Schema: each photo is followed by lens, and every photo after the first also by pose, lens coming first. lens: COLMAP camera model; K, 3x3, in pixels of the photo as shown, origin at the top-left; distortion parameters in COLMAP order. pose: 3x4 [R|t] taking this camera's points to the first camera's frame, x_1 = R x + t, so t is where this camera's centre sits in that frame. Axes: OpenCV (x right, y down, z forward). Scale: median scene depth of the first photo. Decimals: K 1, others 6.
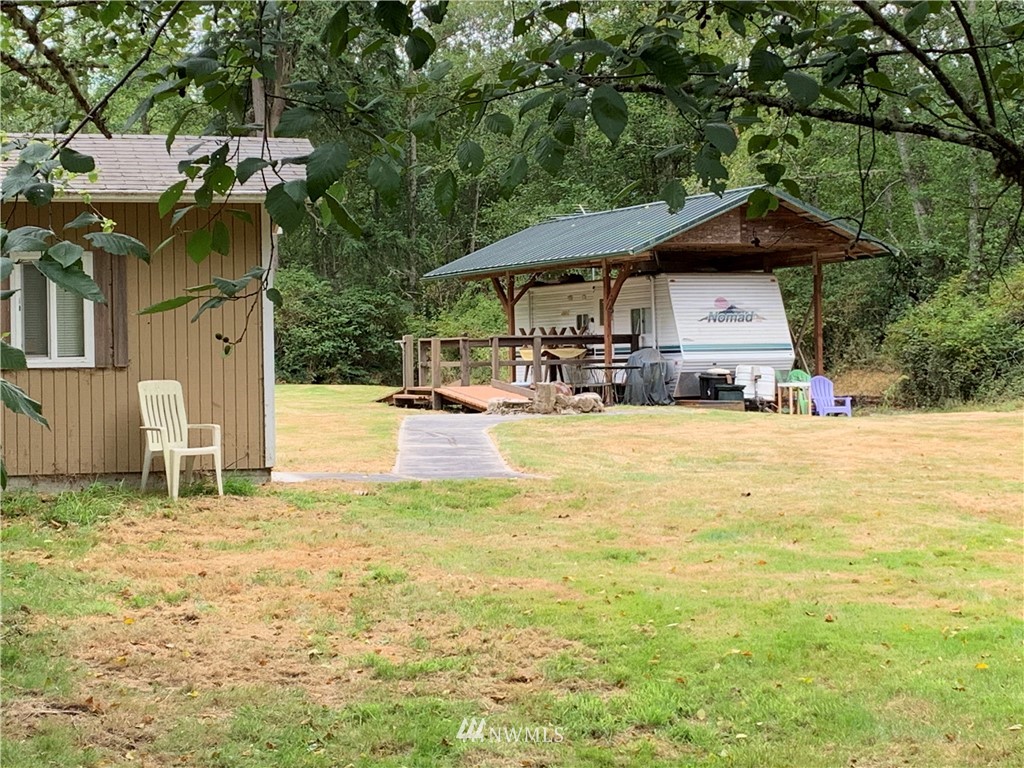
lens RADIAL K [[2074.5, 0, 512.0], [0, 2074.5, 384.0], [0, 0, 1]] dist [0.168410, -0.274272]
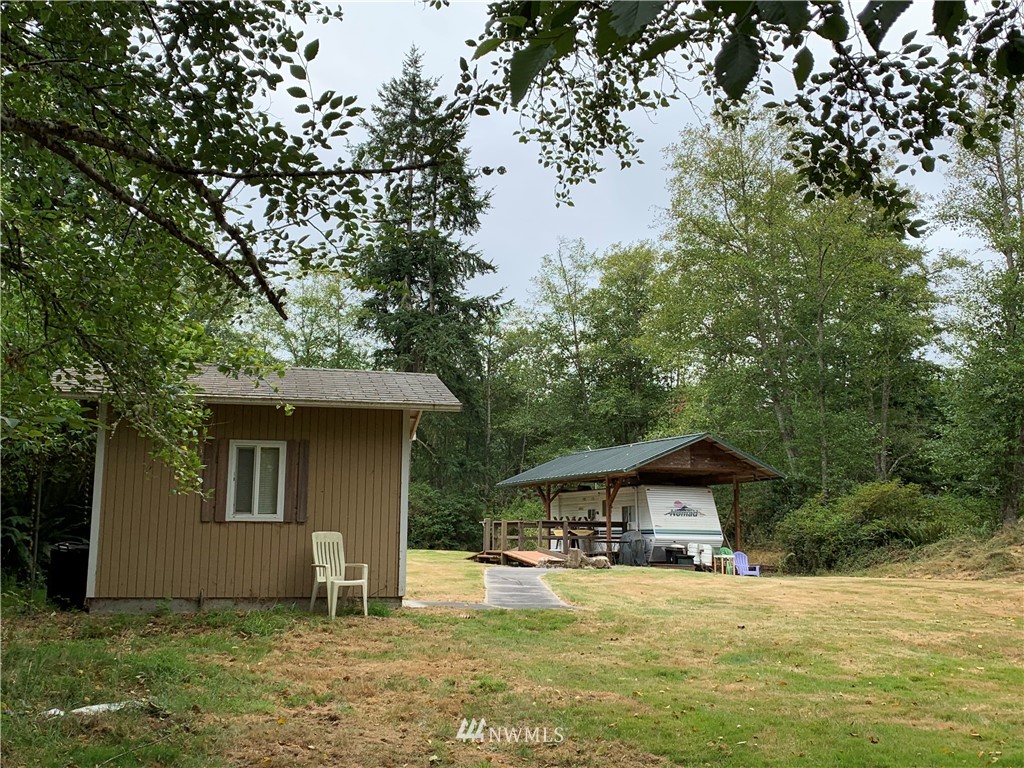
lens RADIAL K [[1115.8, 0, 497.3], [0, 1115.8, 379.7], [0, 0, 1]] dist [0.180999, -0.557499]
pose [[0.999115, 0.021964, -0.035870, -0.027274], [-0.027274, 0.987536, -0.155010, 0.011514], [0.032018, 0.155851, 0.987262, 0.226650]]
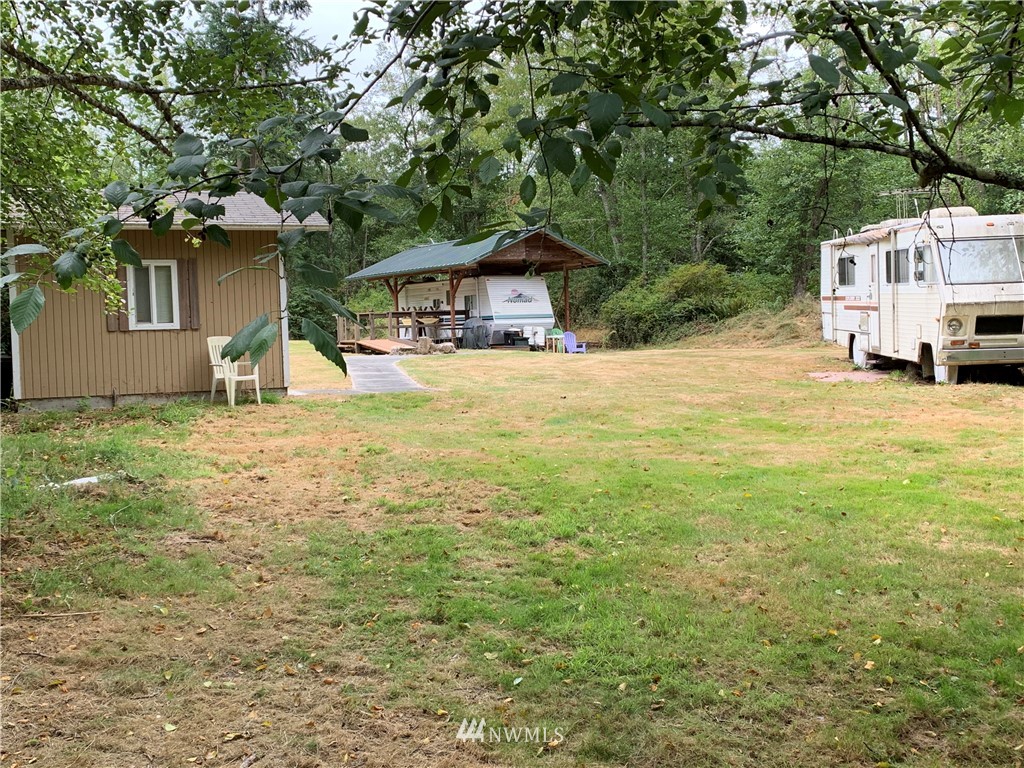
lens RADIAL K [[1115.8, 0, 497.3], [0, 1115.8, 379.7], [0, 0, 1]] dist [0.180999, -0.557499]
pose [[0.994021, -0.017175, 0.107827, -0.045041], [0.013251, 0.999227, 0.037004, 0.002589], [-0.108379, -0.035354, 0.993481, 0.070111]]
